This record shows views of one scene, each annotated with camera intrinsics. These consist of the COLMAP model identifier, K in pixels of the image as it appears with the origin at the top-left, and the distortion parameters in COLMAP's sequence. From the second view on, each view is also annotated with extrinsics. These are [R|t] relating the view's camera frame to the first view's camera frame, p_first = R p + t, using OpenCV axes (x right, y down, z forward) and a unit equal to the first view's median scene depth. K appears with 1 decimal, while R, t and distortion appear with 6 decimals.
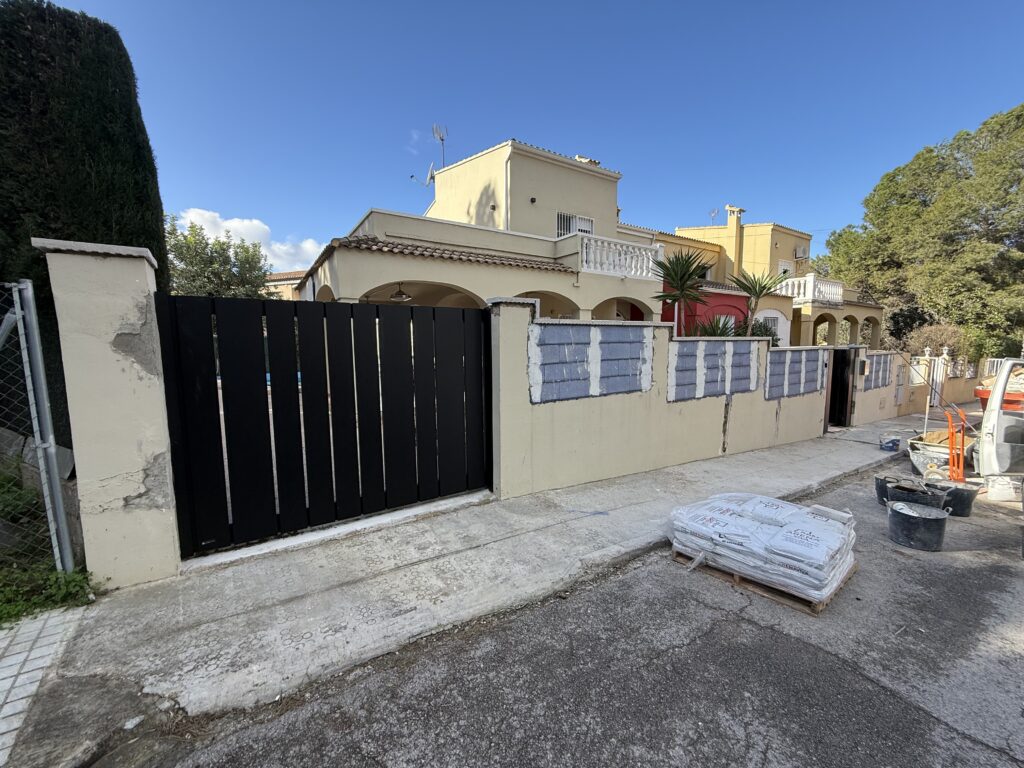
lens RADIAL K [[407.7, 0, 509.0], [0, 407.7, 384.1], [0, 0, 1]] dist [-0.000803, -0.000166]
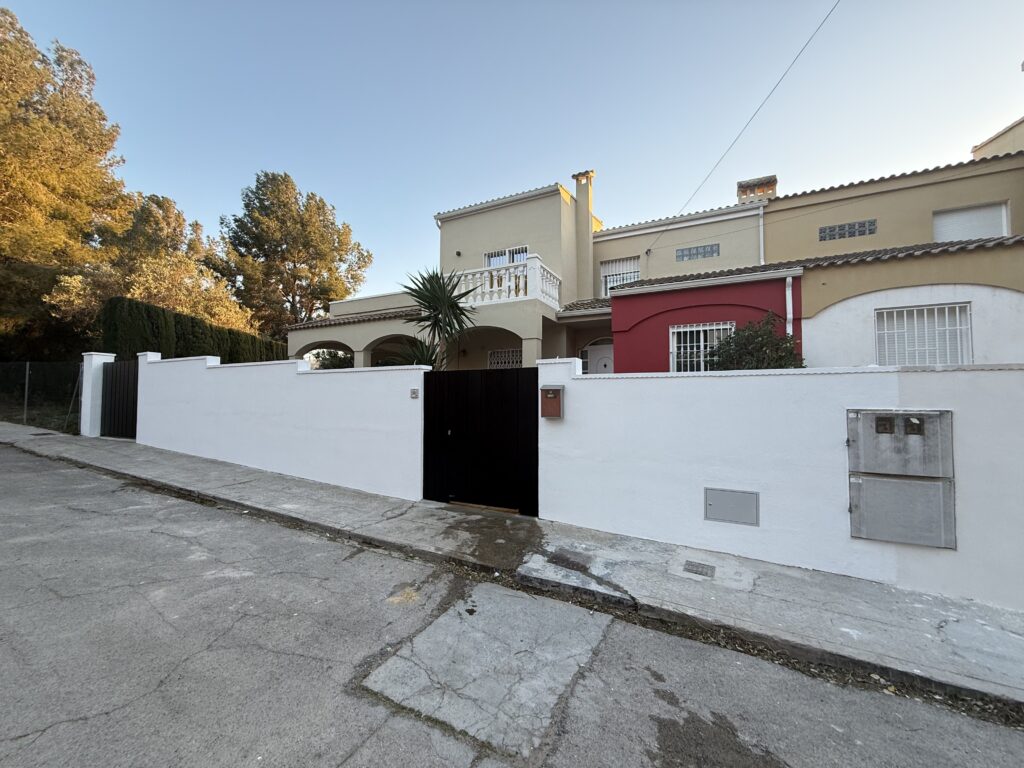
lens RADIAL K [[407.7, 0, 507.4], [0, 407.7, 388.9], [0, 0, 1]] dist [-0.000803, -0.000166]
pose [[0.505118, -0.010400, -0.862988, 3.678266], [-0.089038, 0.993964, -0.064093, -0.060093], [0.858445, 0.109213, 0.501143, 1.996202]]
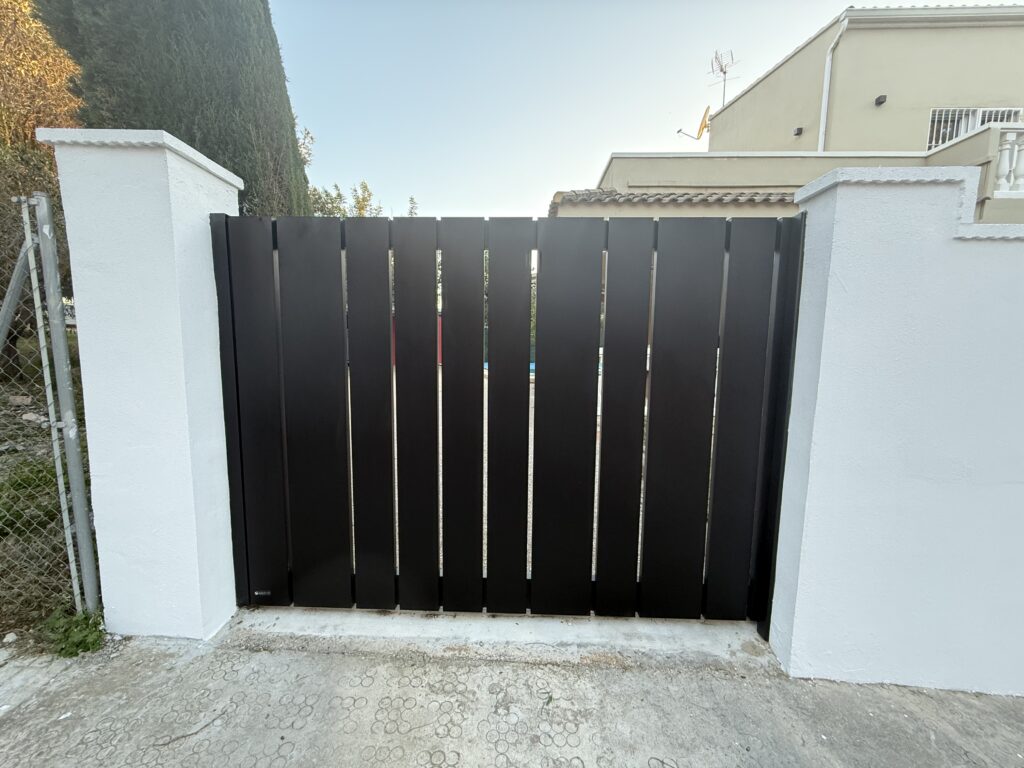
lens RADIAL K [[407.7, 0, 508.1], [0, 407.7, 385.8], [0, 0, 1]] dist [-0.000803, -0.000166]
pose [[0.818605, 0.081763, -0.568508, -0.053303], [-0.076837, 0.996508, 0.032679, -0.003120], [0.569195, 0.016931, 0.822028, 0.618810]]
